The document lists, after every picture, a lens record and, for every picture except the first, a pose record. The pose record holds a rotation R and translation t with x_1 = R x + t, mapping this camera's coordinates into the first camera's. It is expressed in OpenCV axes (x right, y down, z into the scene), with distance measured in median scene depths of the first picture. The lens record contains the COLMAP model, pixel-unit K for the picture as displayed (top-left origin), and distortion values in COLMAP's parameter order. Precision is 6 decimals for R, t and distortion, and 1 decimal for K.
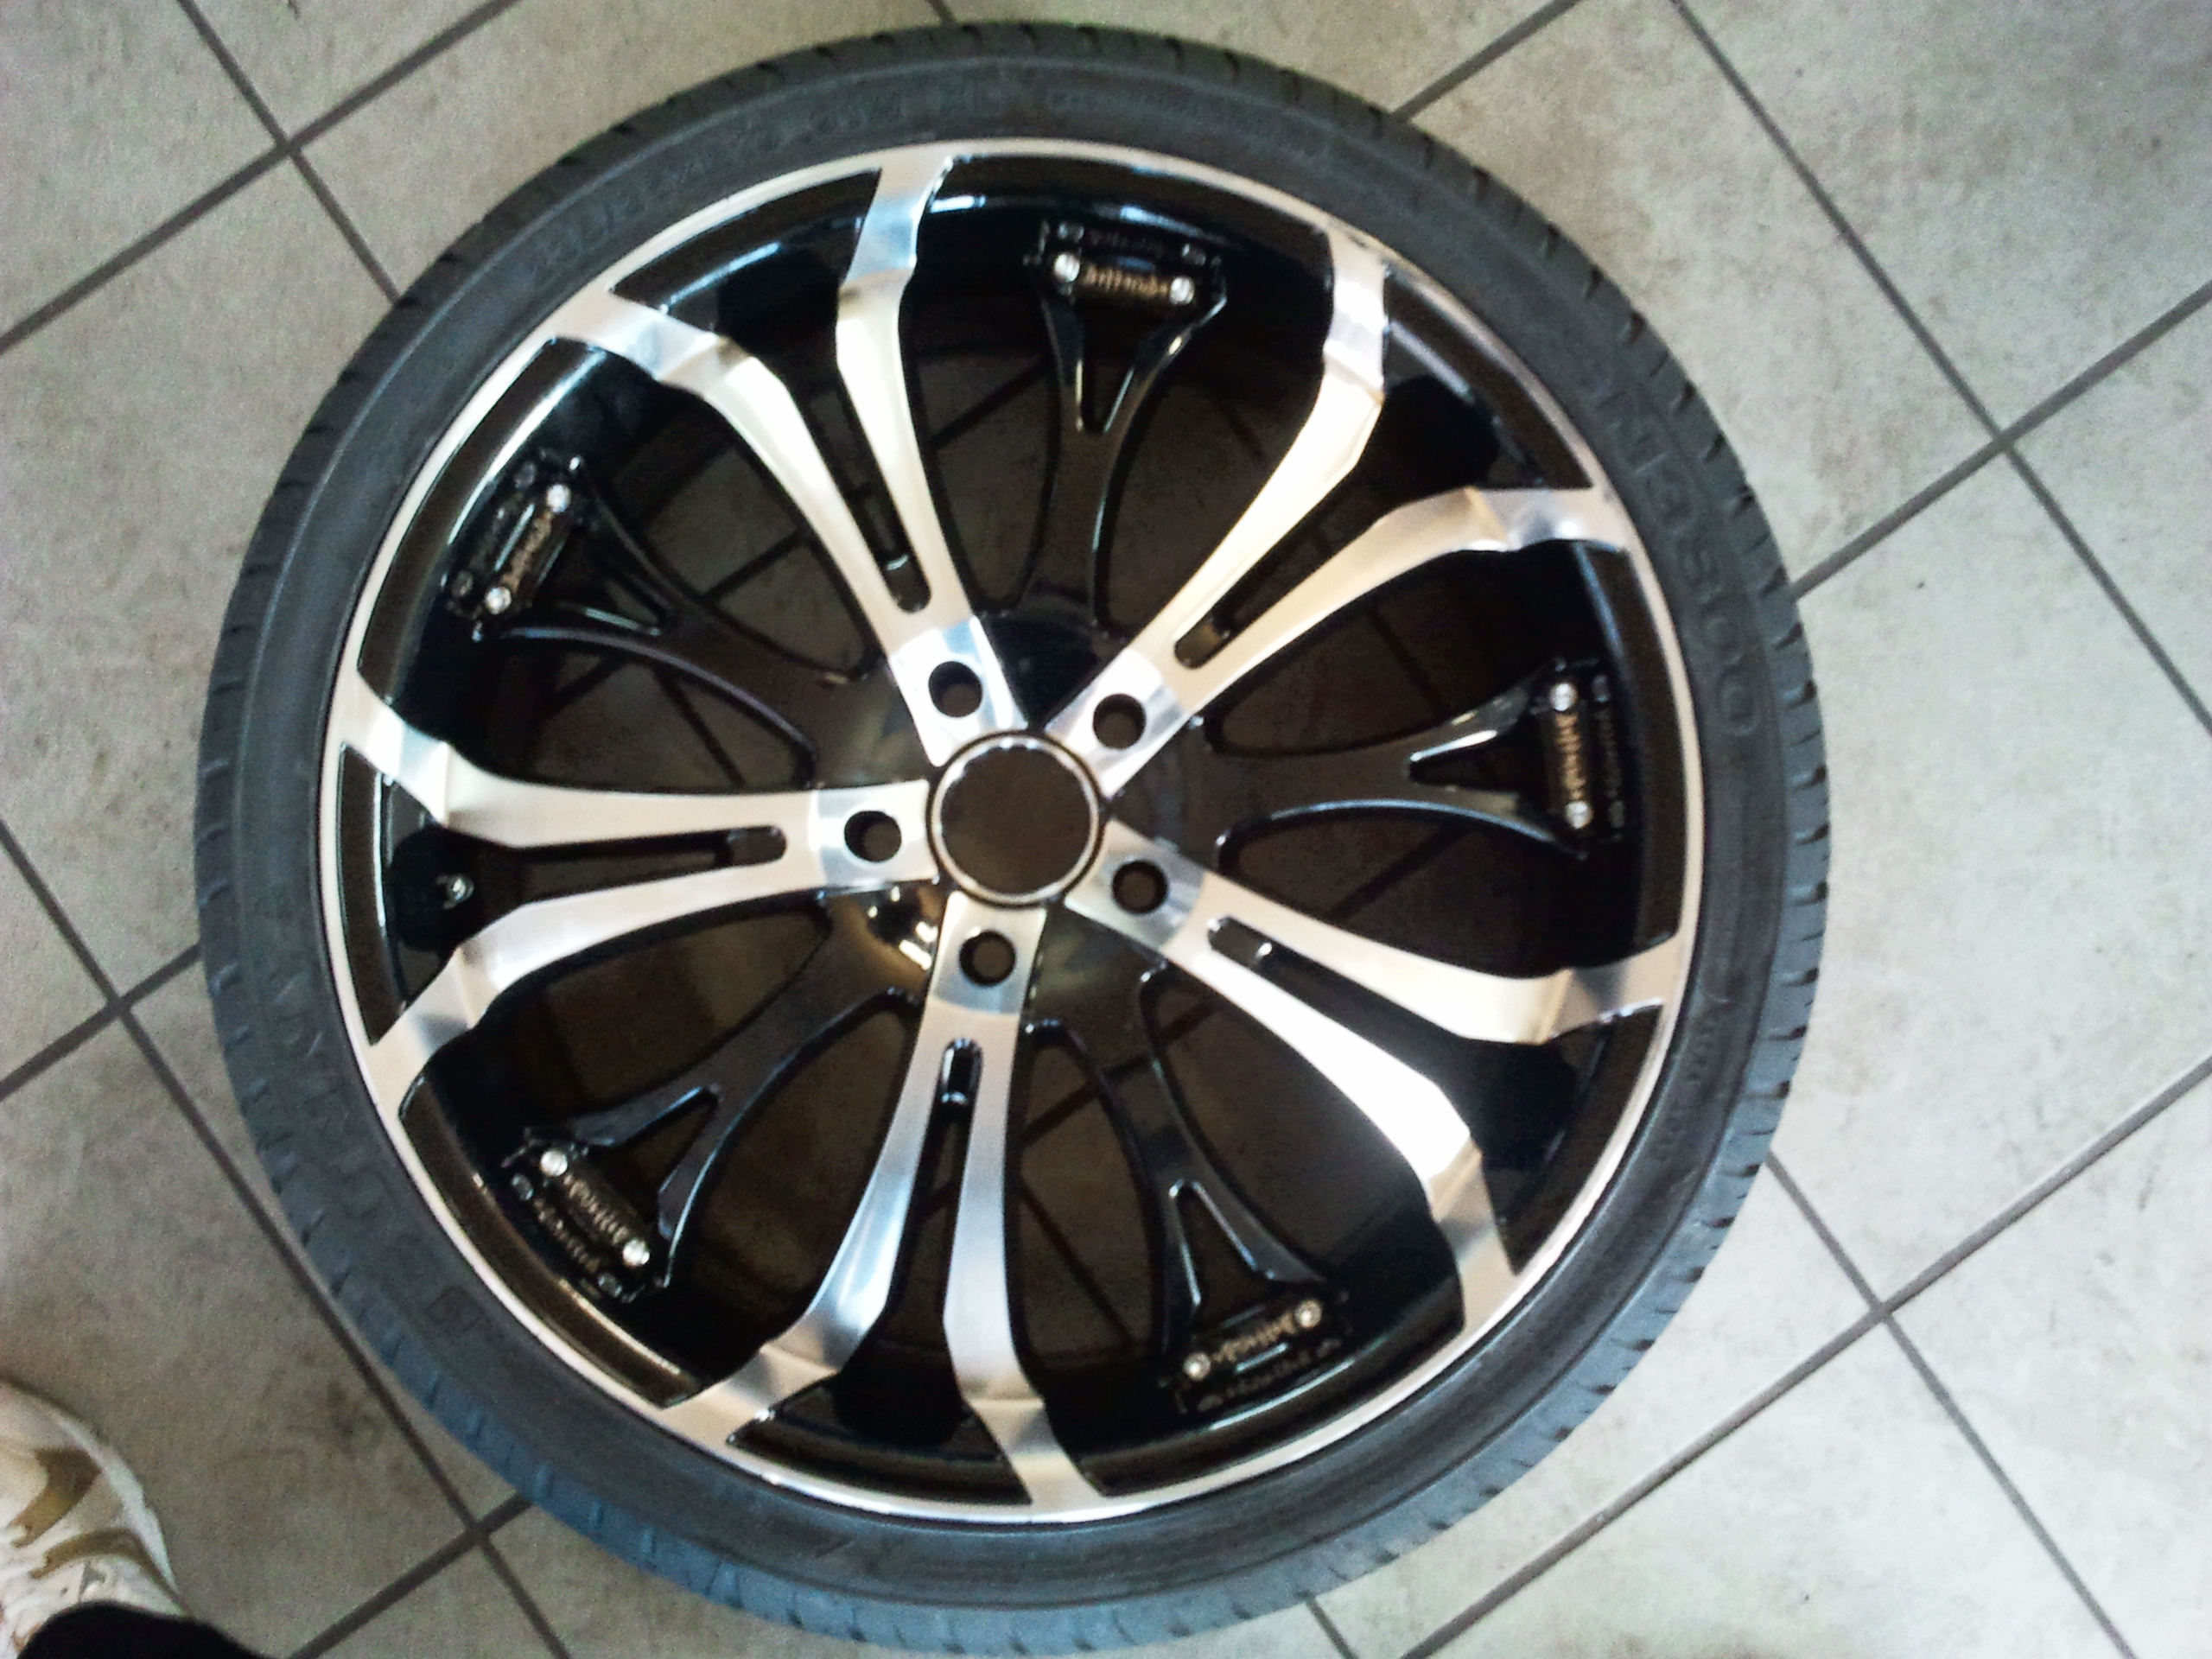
lens RADIAL K [[2202.4, 0, 1107.9], [0, 2202.4, 771.8], [0, 0, 1]] dist [-0.013164, -0.031664]
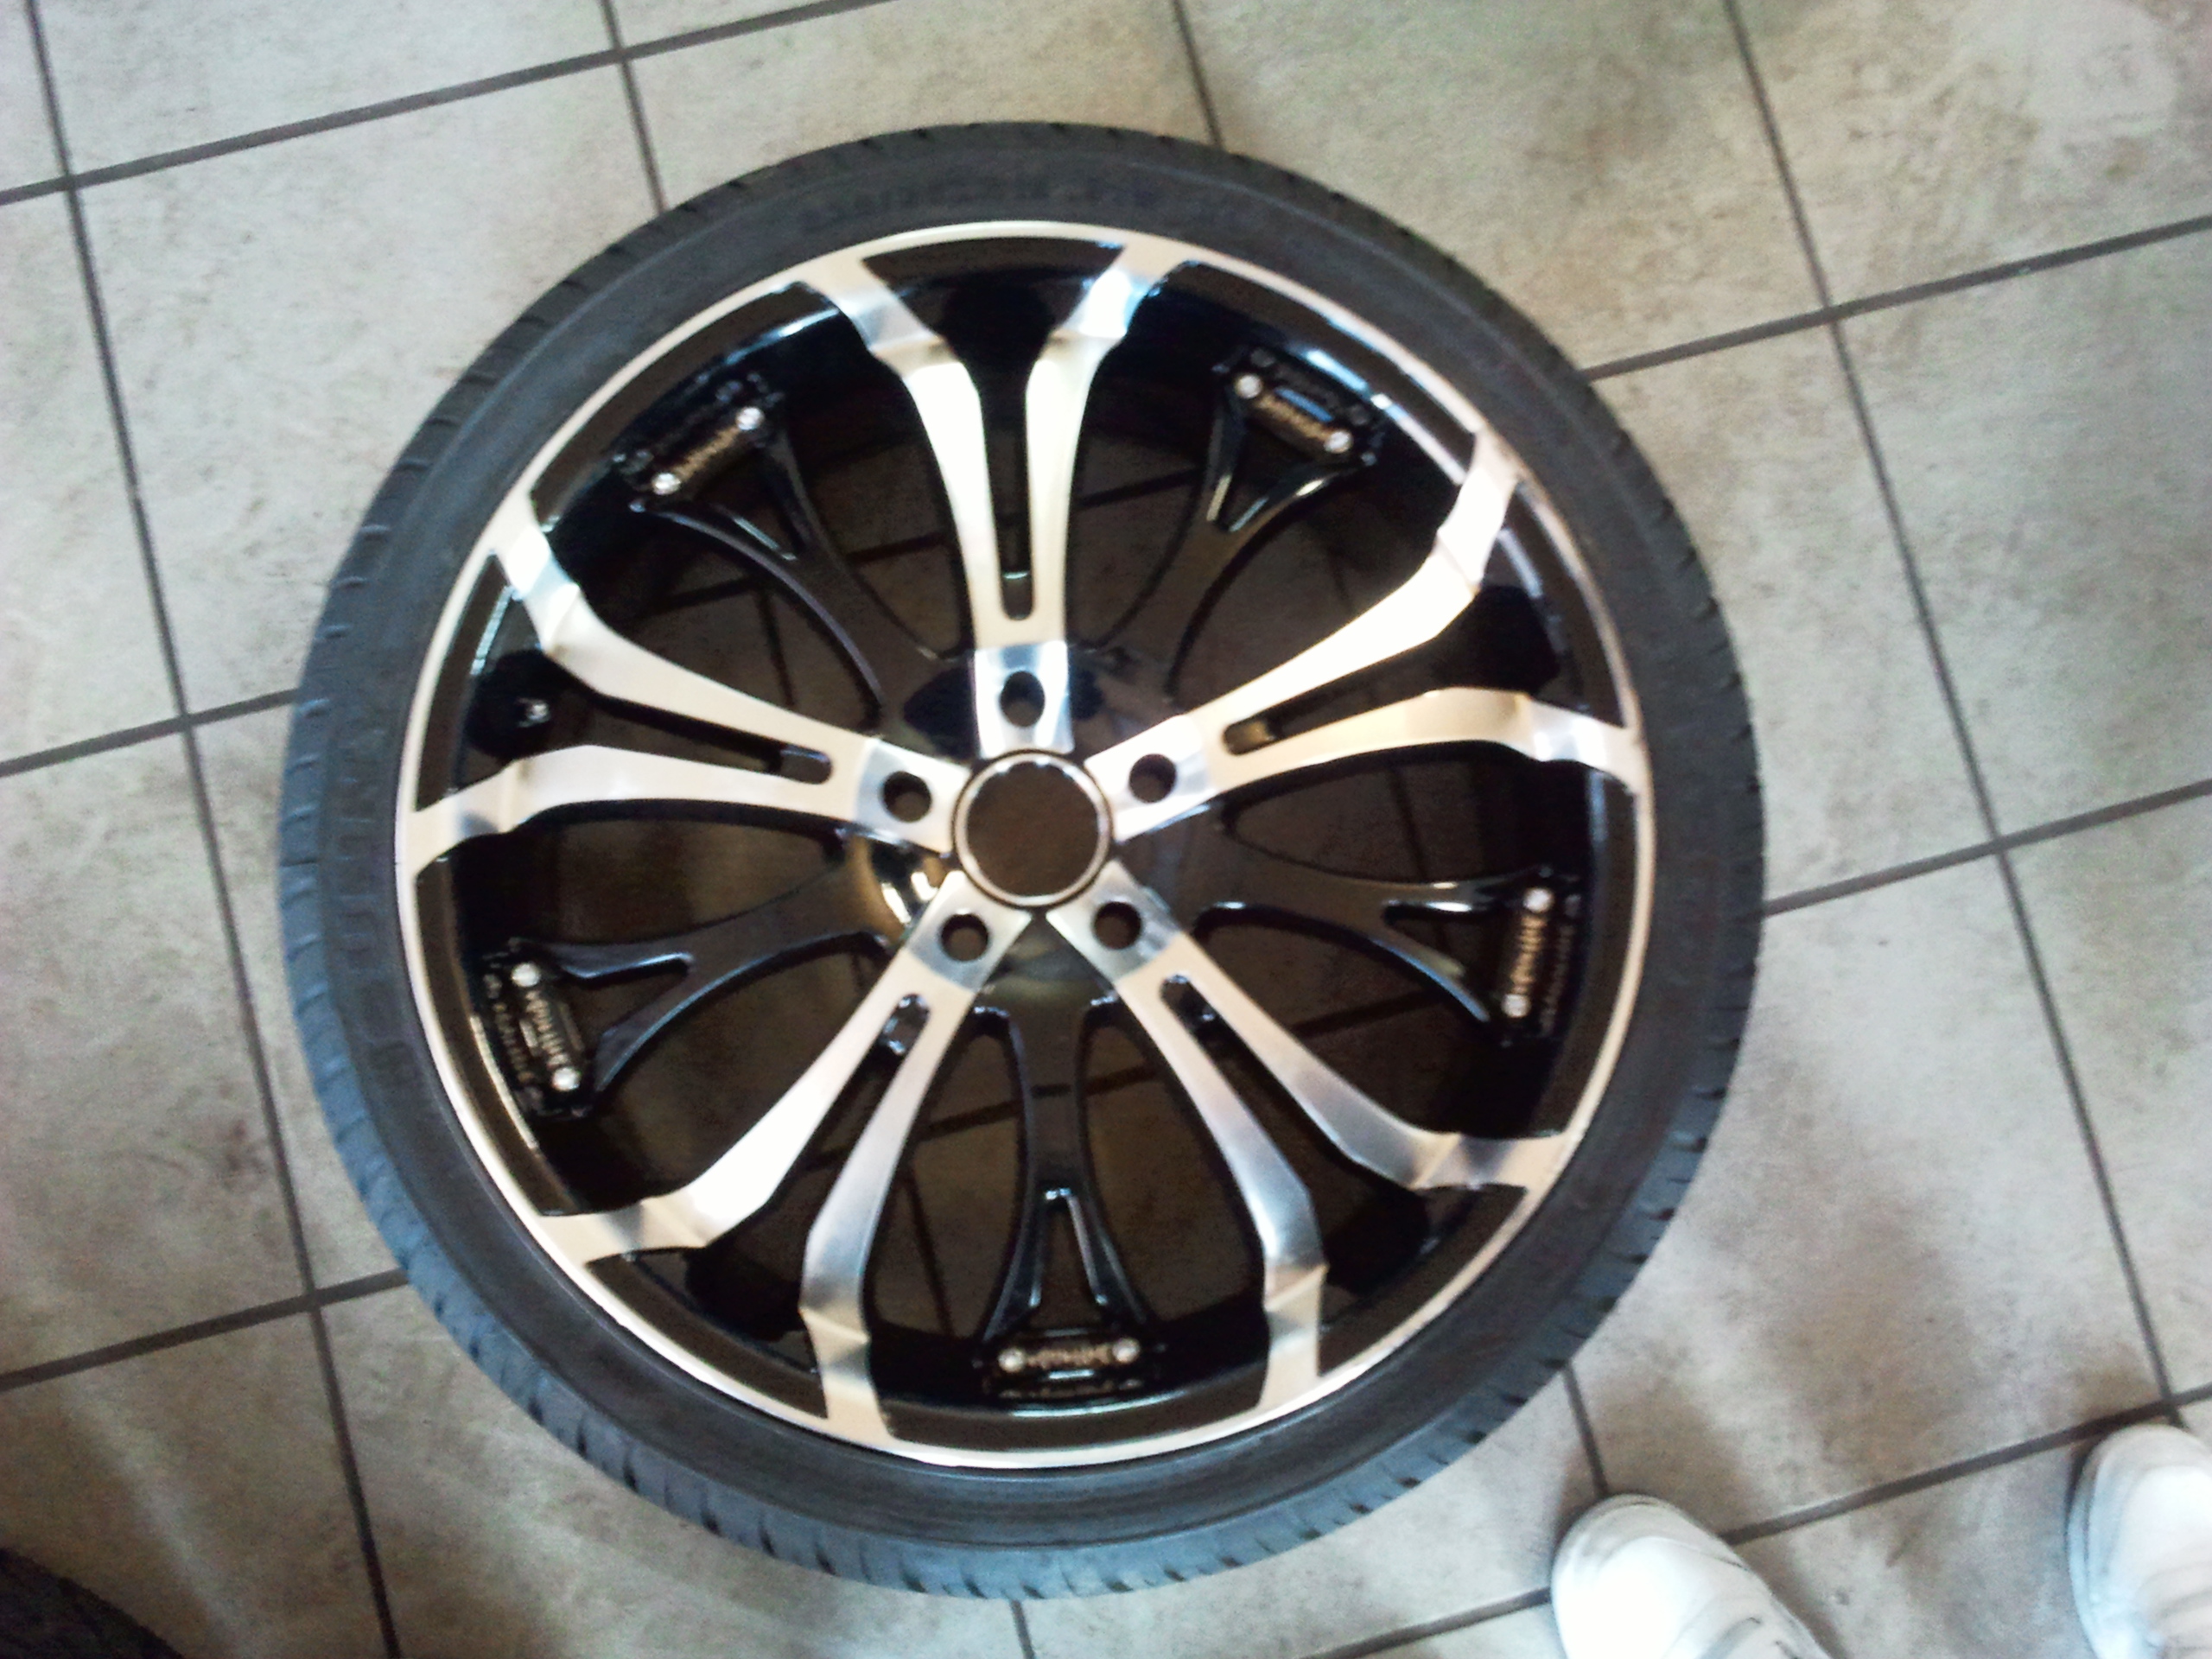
lens RADIAL K [[2202.4, 0, 1107.9], [0, 2202.4, 771.8], [0, 0, 1]] dist [-0.013164, -0.031664]
pose [[0.936751, 0.349549, -0.017686, 0.002642], [-0.349839, 0.933621, -0.077229, 0.065650], [-0.010483, 0.078532, 0.996856, -0.097801]]
